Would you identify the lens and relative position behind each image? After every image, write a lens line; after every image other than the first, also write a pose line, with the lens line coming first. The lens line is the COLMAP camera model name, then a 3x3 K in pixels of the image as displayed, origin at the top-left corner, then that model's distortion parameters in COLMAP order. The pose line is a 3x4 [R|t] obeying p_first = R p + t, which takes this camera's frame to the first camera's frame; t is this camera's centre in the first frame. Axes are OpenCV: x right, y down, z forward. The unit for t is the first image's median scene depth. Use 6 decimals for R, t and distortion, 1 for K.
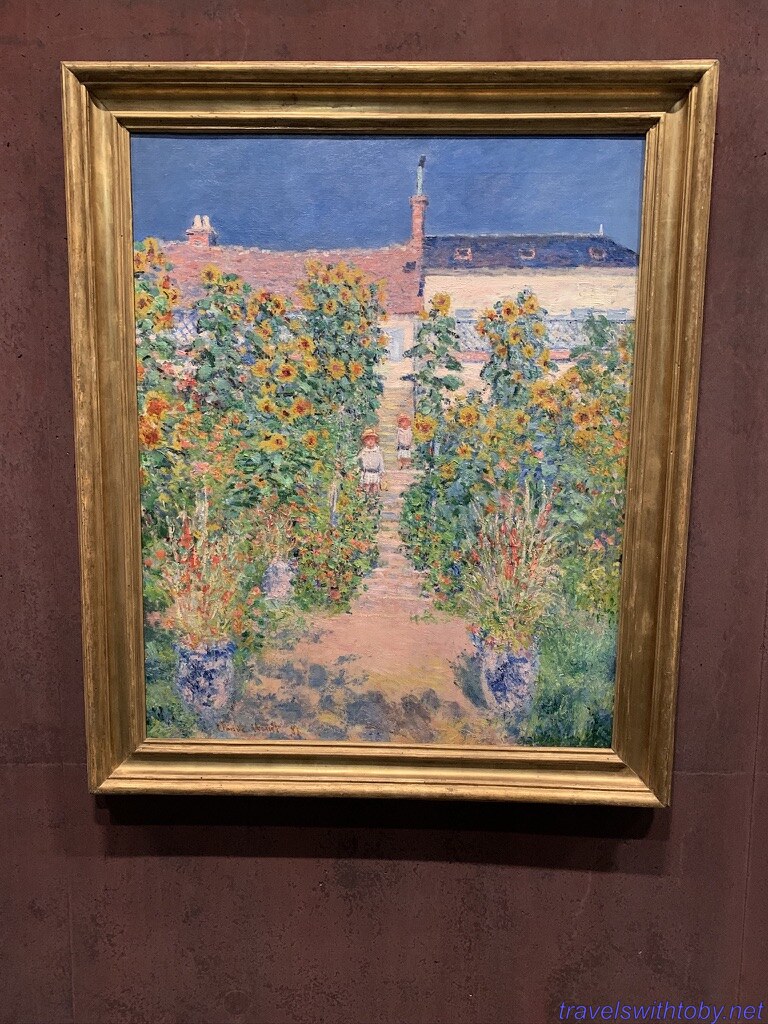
lens RADIAL K [[765.6, 0, 383.2], [0, 765.6, 513.8], [0, 0, 1]] dist [0.013704, -0.024121]
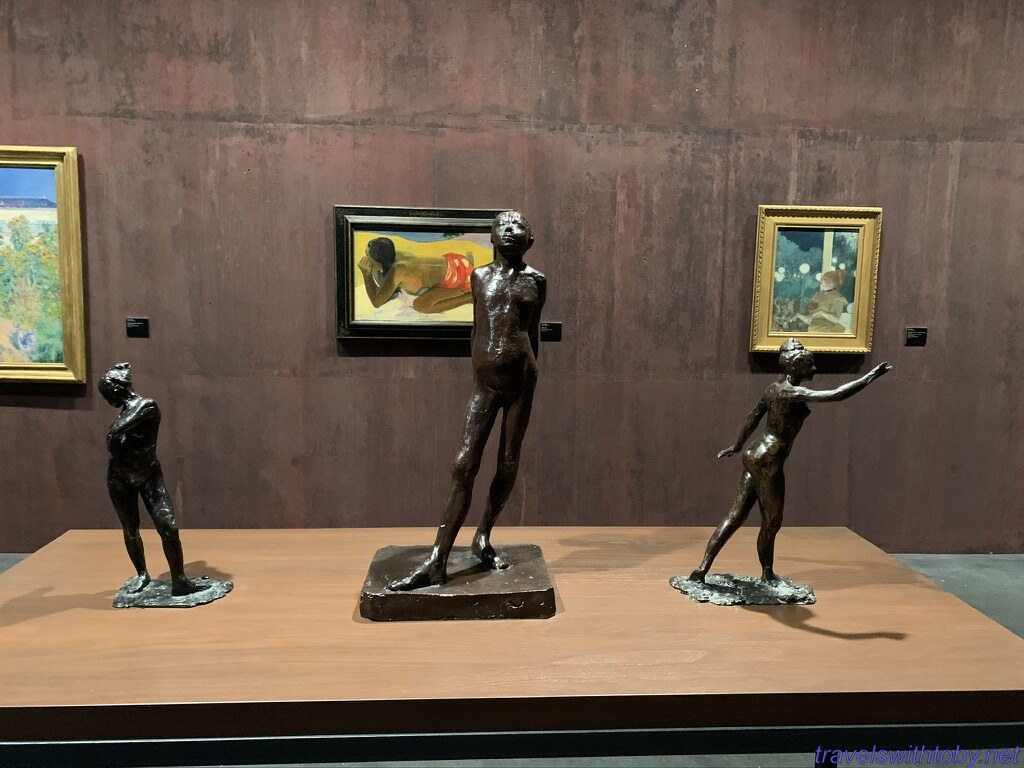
lens RADIAL K [[765.6, 0, 512.8], [0, 765.6, 380.1], [0, 0, 1]] dist [0.013704, -0.024121]
pose [[0.993650, -0.000917, 0.112509, 1.781555], [0.001165, 0.999997, -0.002137, 0.391206], [-0.112507, 0.002254, 0.993648, -2.305295]]
